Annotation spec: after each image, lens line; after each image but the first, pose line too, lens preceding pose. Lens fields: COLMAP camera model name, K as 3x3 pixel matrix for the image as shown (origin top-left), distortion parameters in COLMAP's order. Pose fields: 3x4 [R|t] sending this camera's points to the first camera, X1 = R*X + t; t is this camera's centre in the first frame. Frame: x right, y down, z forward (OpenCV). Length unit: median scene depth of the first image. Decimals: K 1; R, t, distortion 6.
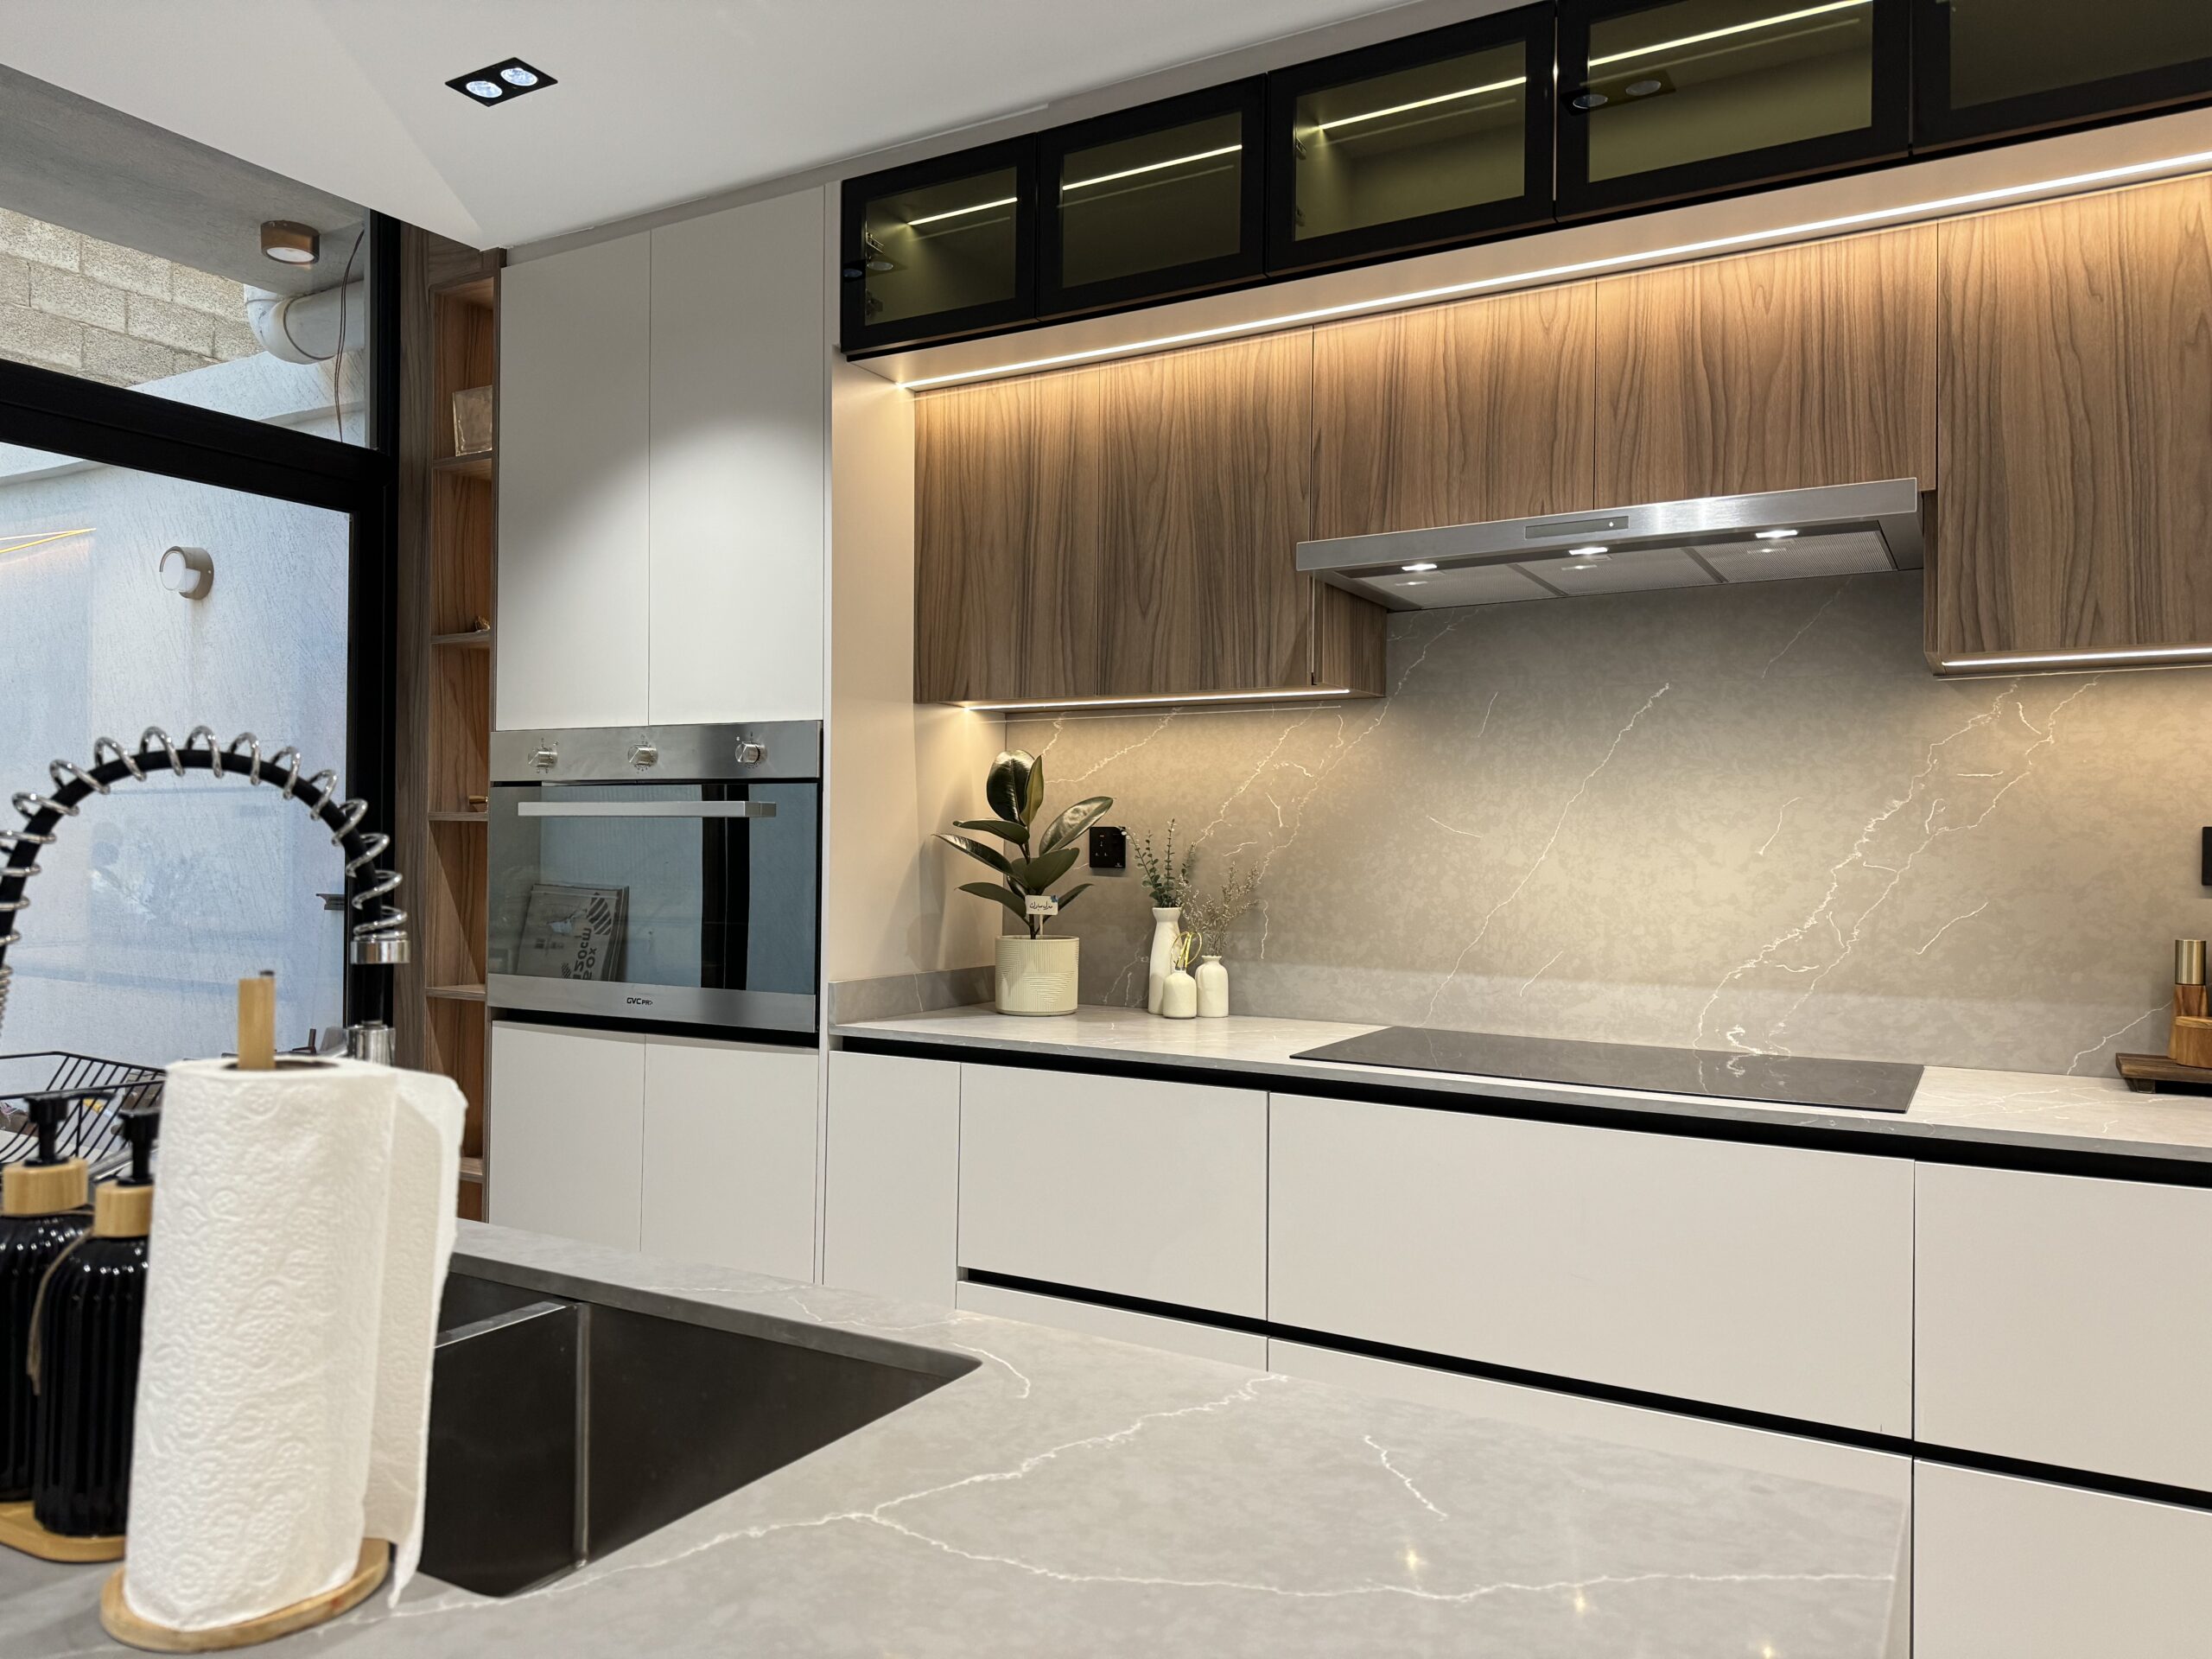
lens RADIAL K [[1536.3, 0, 1100.7], [0, 1536.3, 846.8], [0, 0, 1]] dist [0.076104, -0.125296]
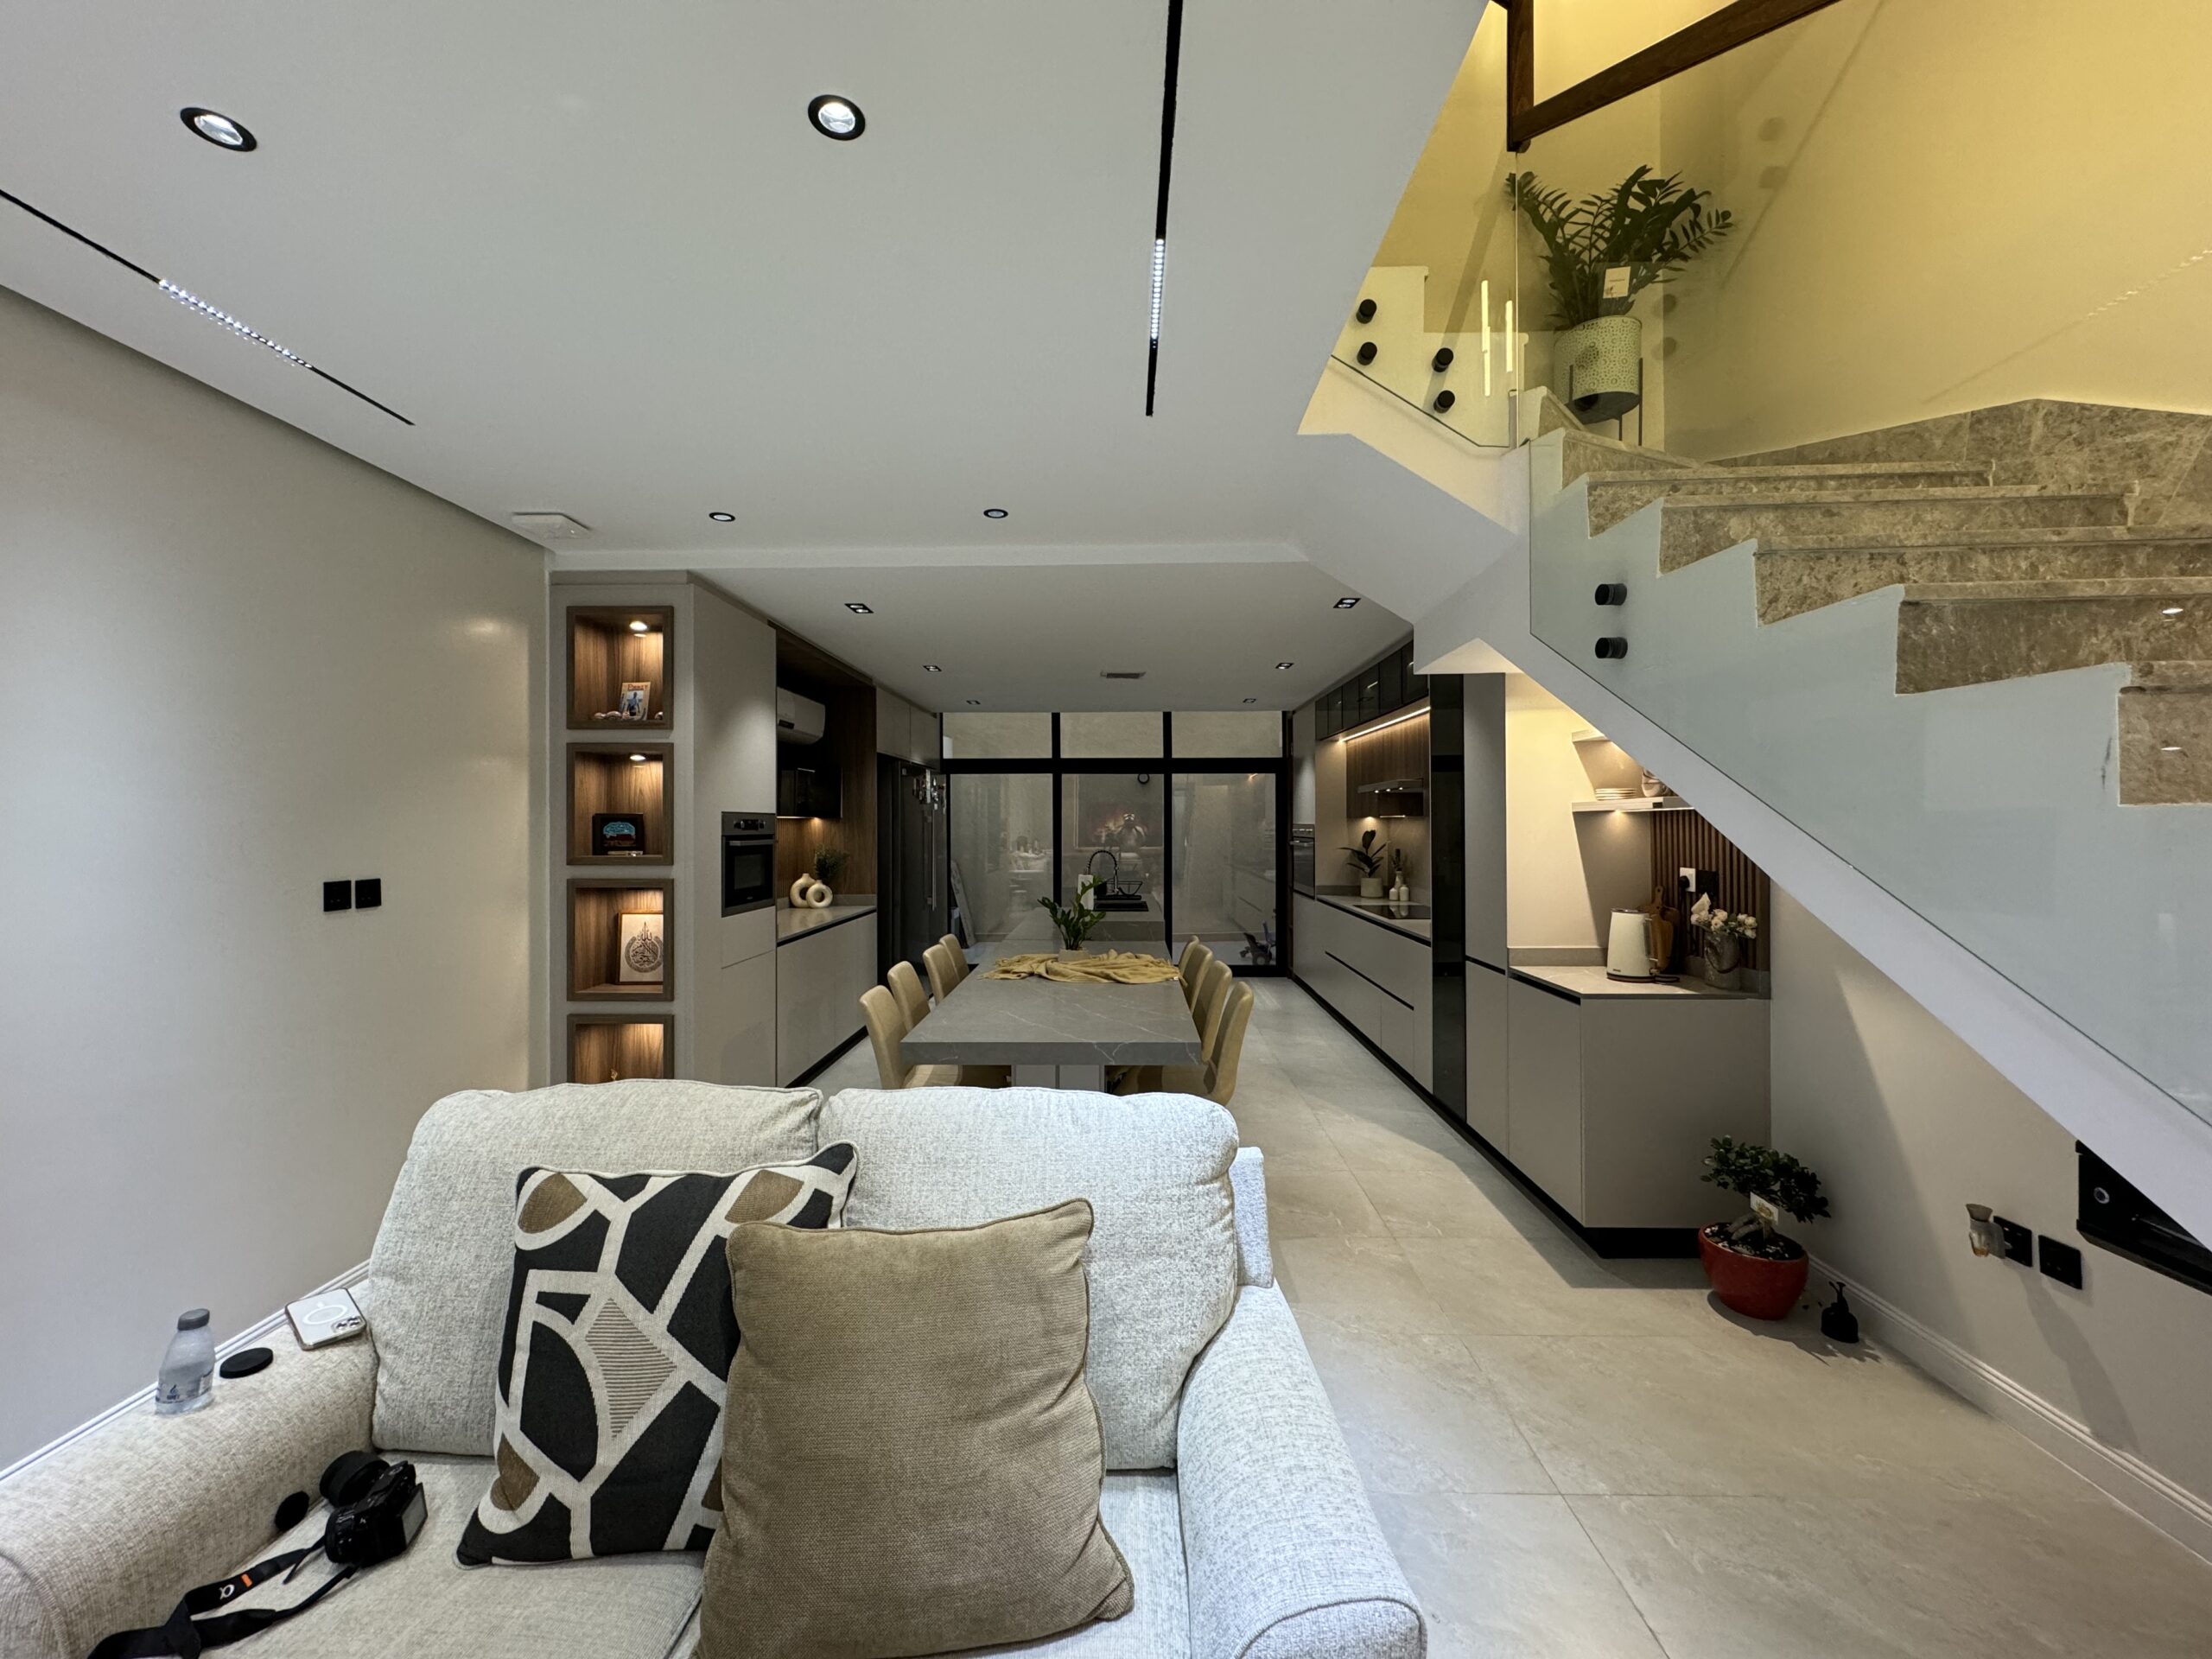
lens RADIAL K [[882.0, 0, 1112.4], [0, 882.0, 826.2], [0, 0, 1]] dist [0.000759, -0.000270]
pose [[0.494237, -0.008728, -0.869283, 1.832352], [0.007684, 0.999954, -0.005671, -0.073795], [0.869293, -0.003877, 0.494282, -0.774901]]
